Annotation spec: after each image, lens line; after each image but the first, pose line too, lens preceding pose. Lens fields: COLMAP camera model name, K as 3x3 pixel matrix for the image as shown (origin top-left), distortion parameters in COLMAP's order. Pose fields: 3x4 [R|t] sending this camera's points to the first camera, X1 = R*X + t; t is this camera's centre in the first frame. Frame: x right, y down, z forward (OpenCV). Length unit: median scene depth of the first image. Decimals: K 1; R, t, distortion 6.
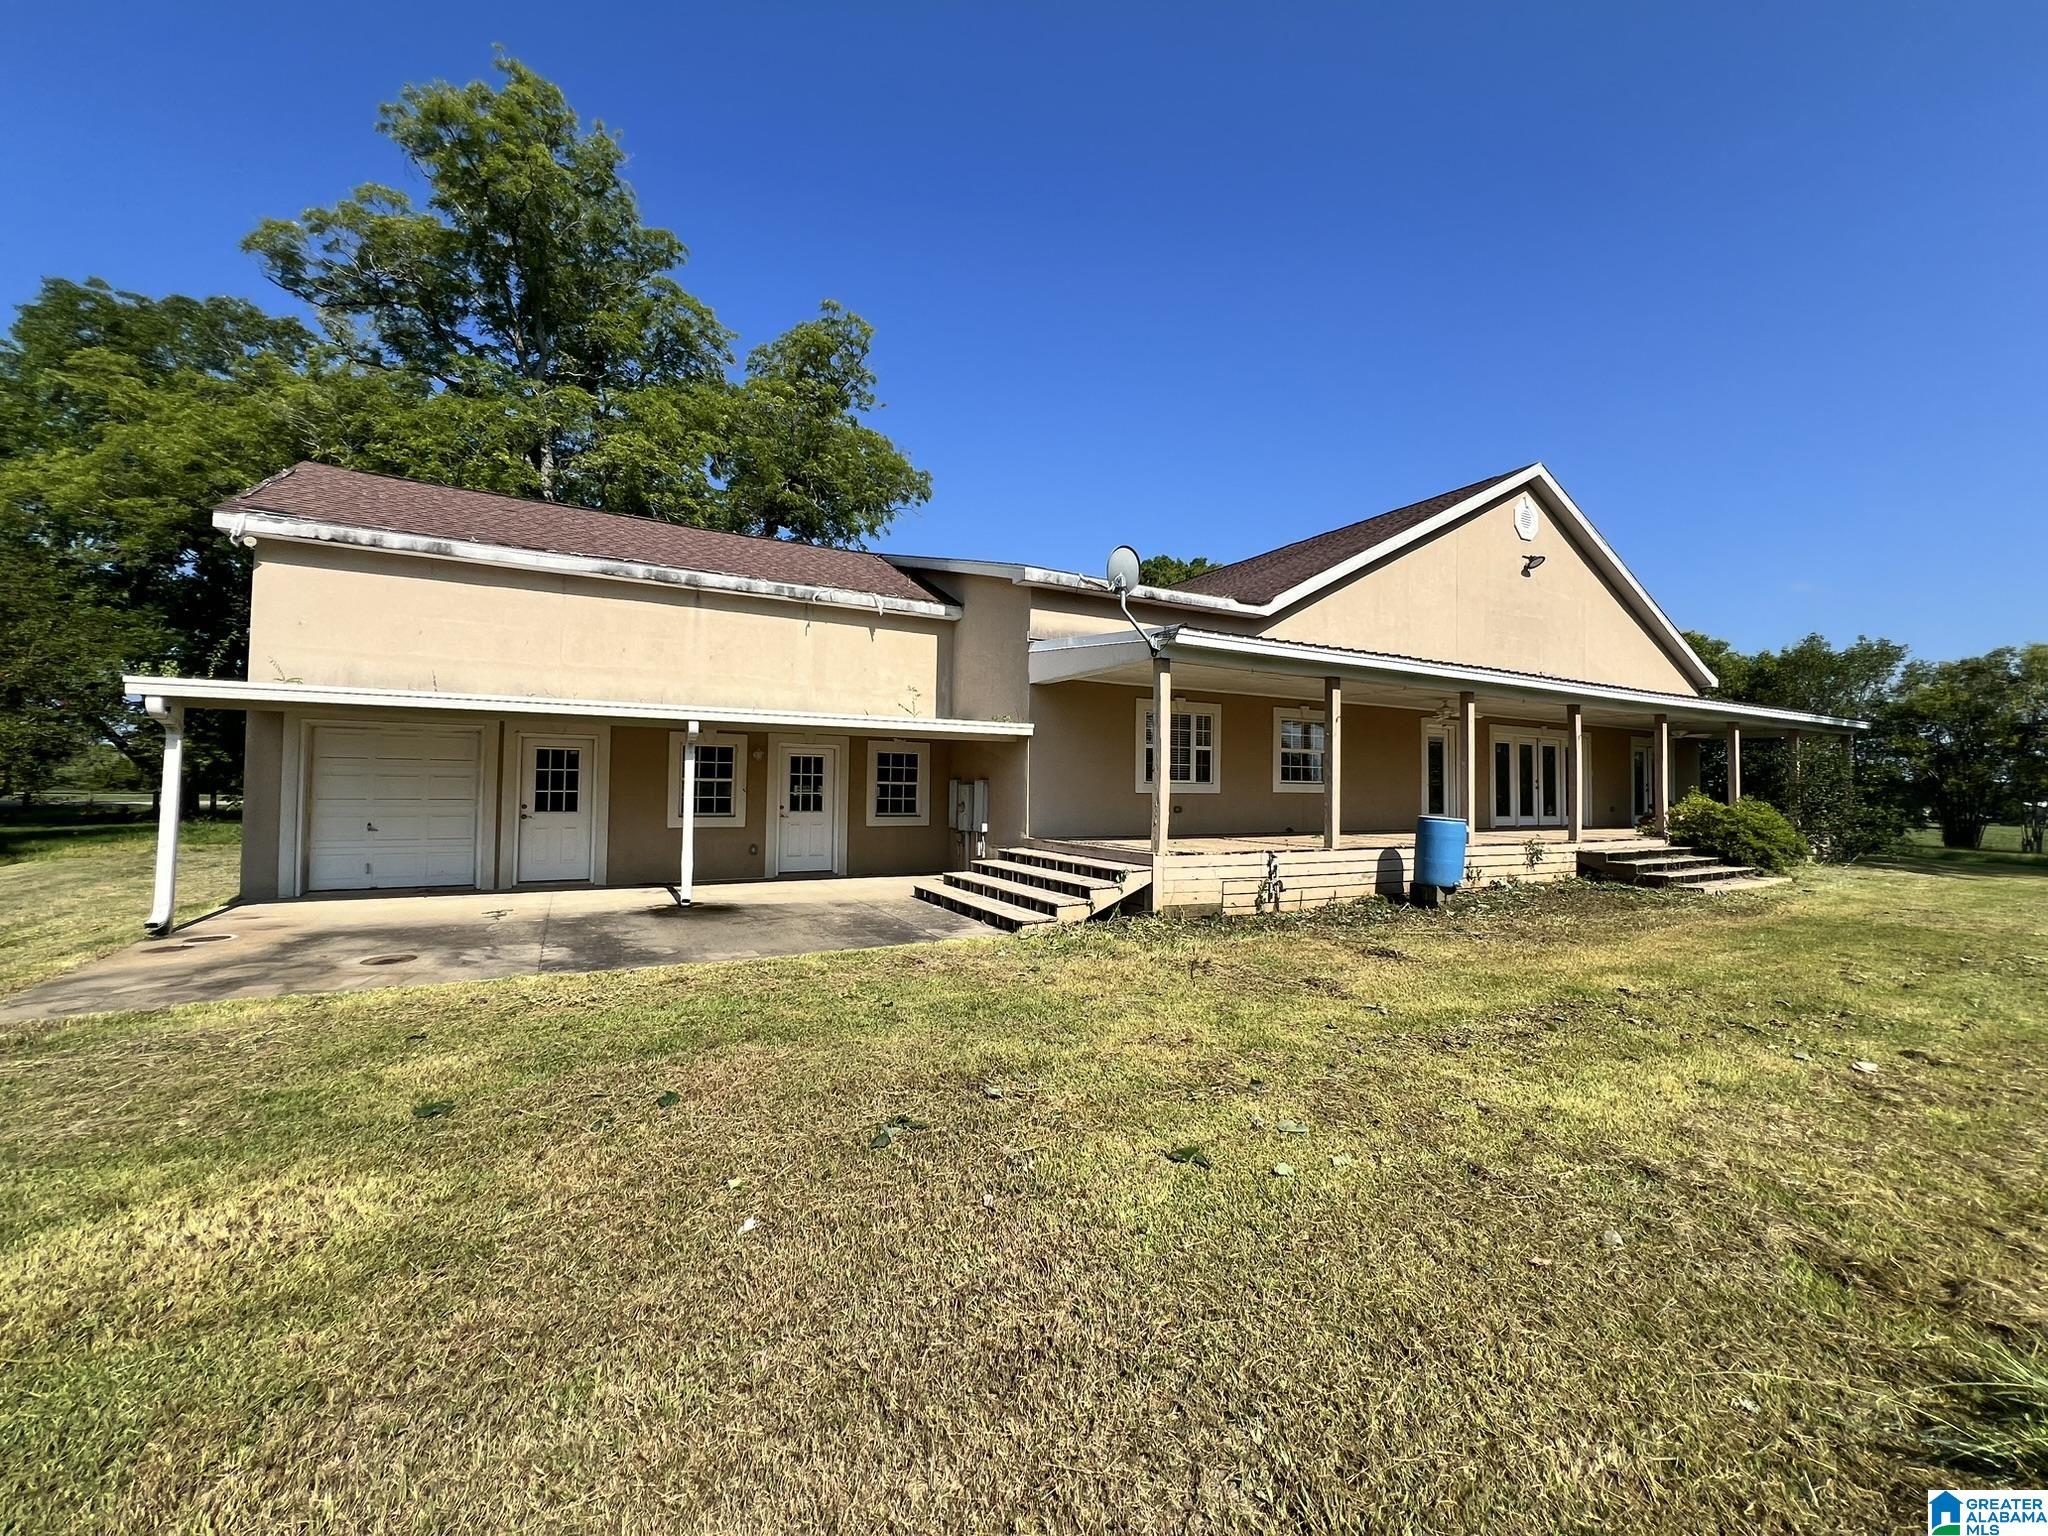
lens RADIAL K [[821.1, 0, 1036.5], [0, 821.1, 762.2], [0, 0, 1]] dist [0.002126, 0.000188]
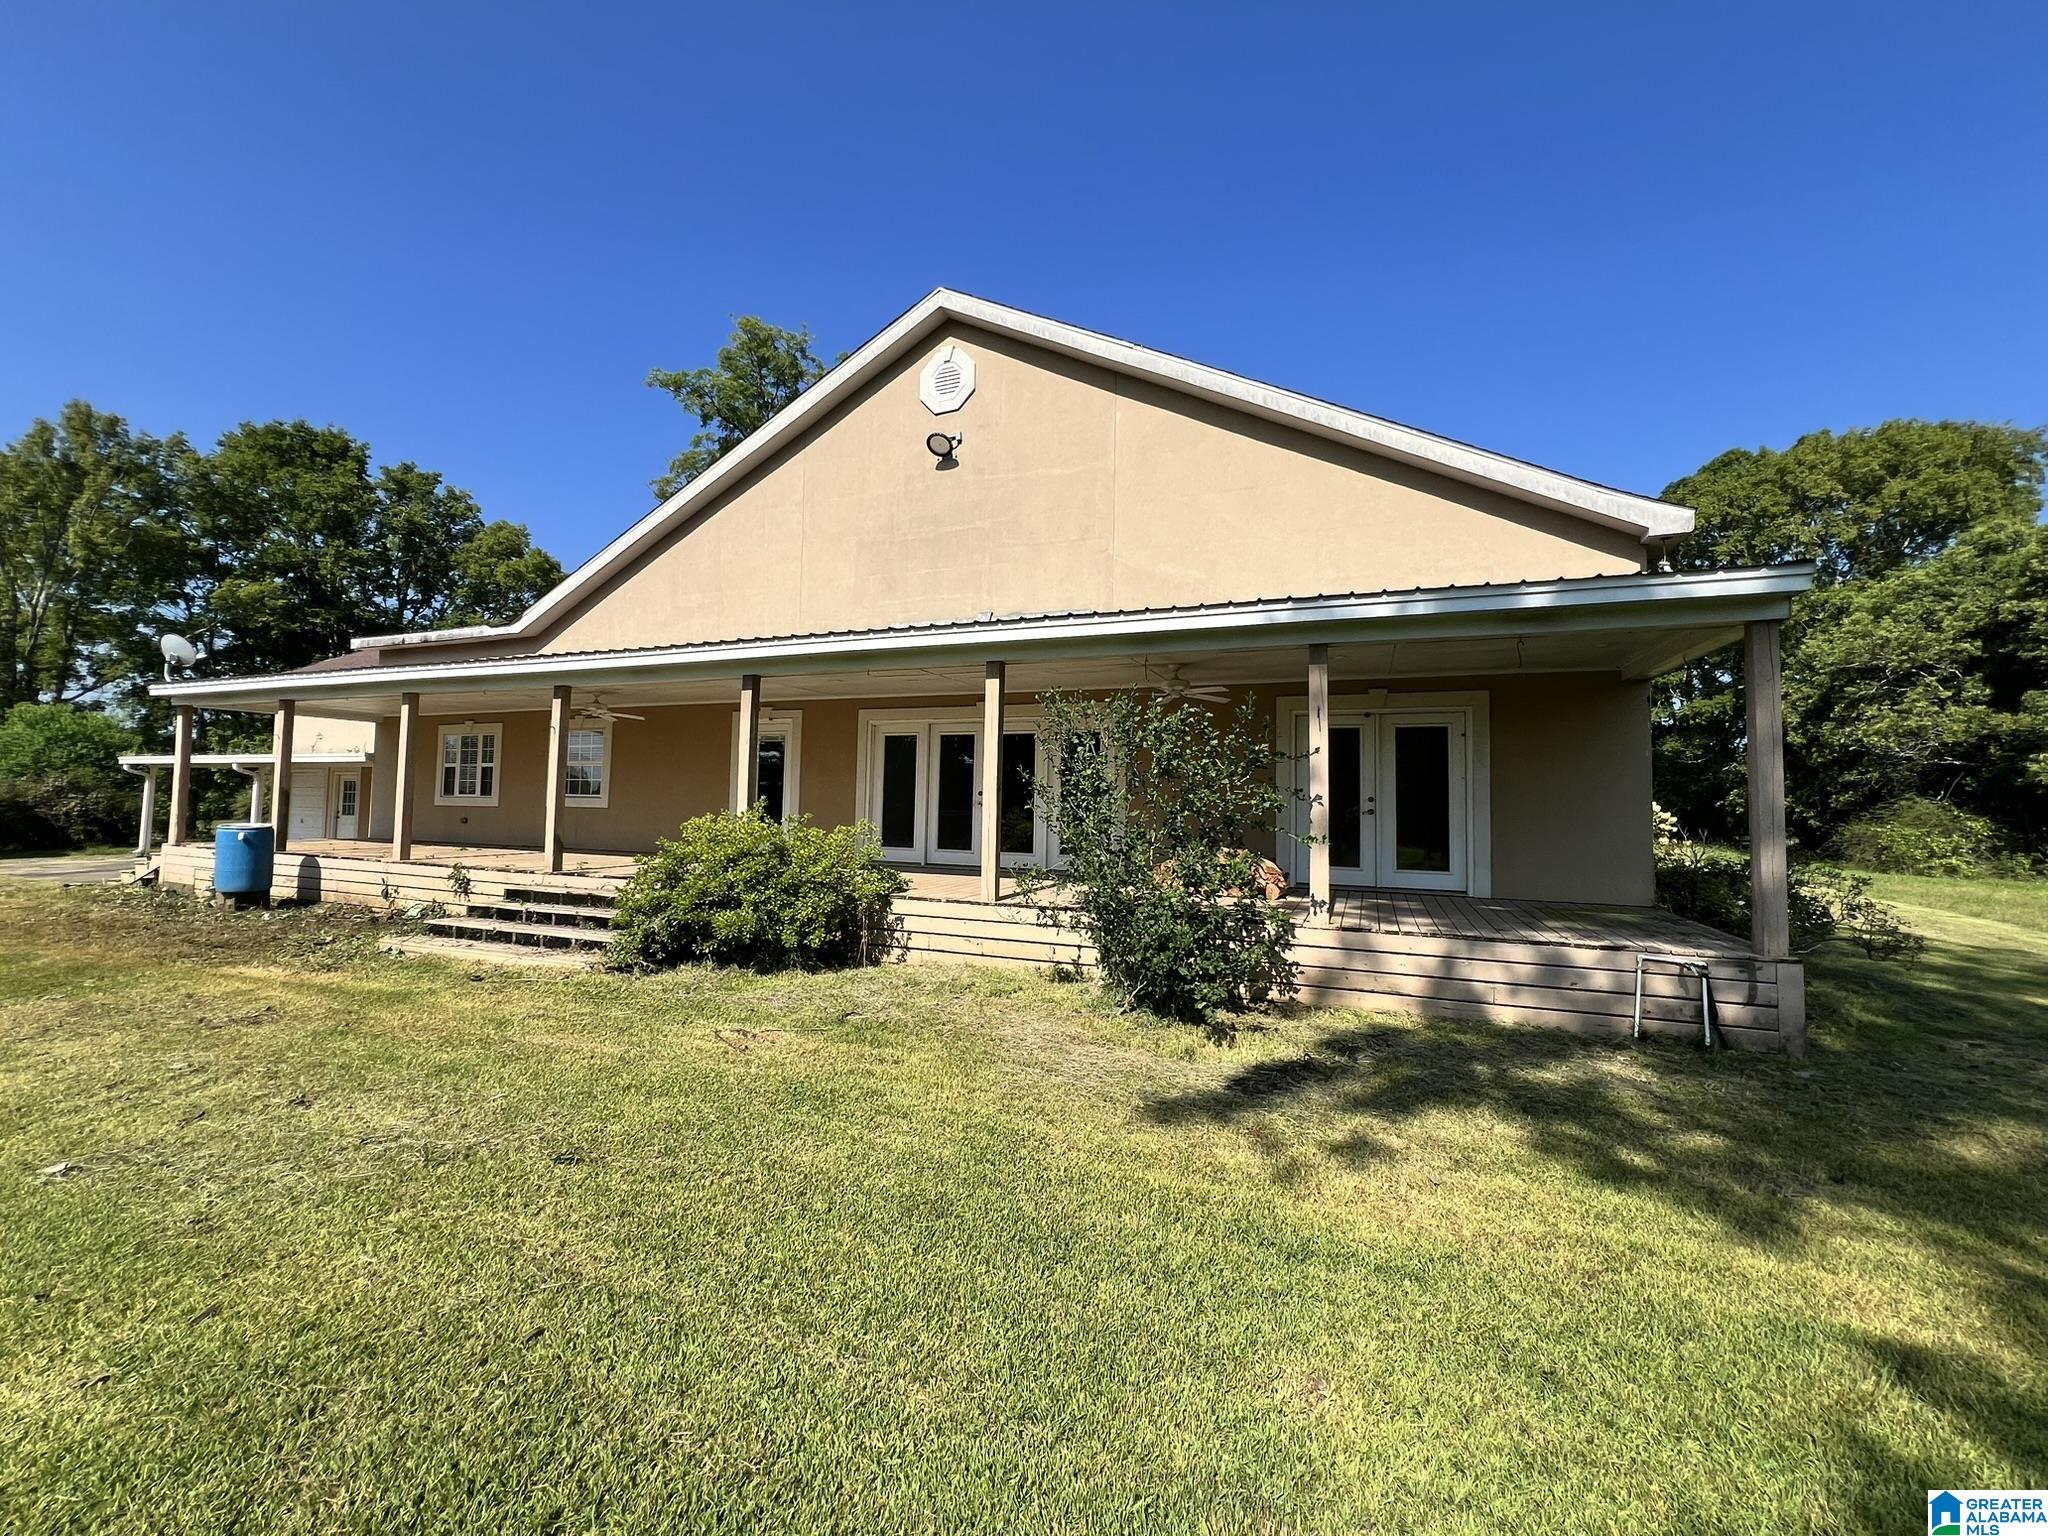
lens RADIAL K [[821.1, 0, 1032.5], [0, 821.1, 767.3], [0, 0, 1]] dist [0.002126, 0.000188]
pose [[0.619798, -0.039024, -0.783790, 1.507077], [0.012150, 0.999120, -0.040138, 0.038485], [0.784667, 0.015354, 0.619727, 0.890846]]
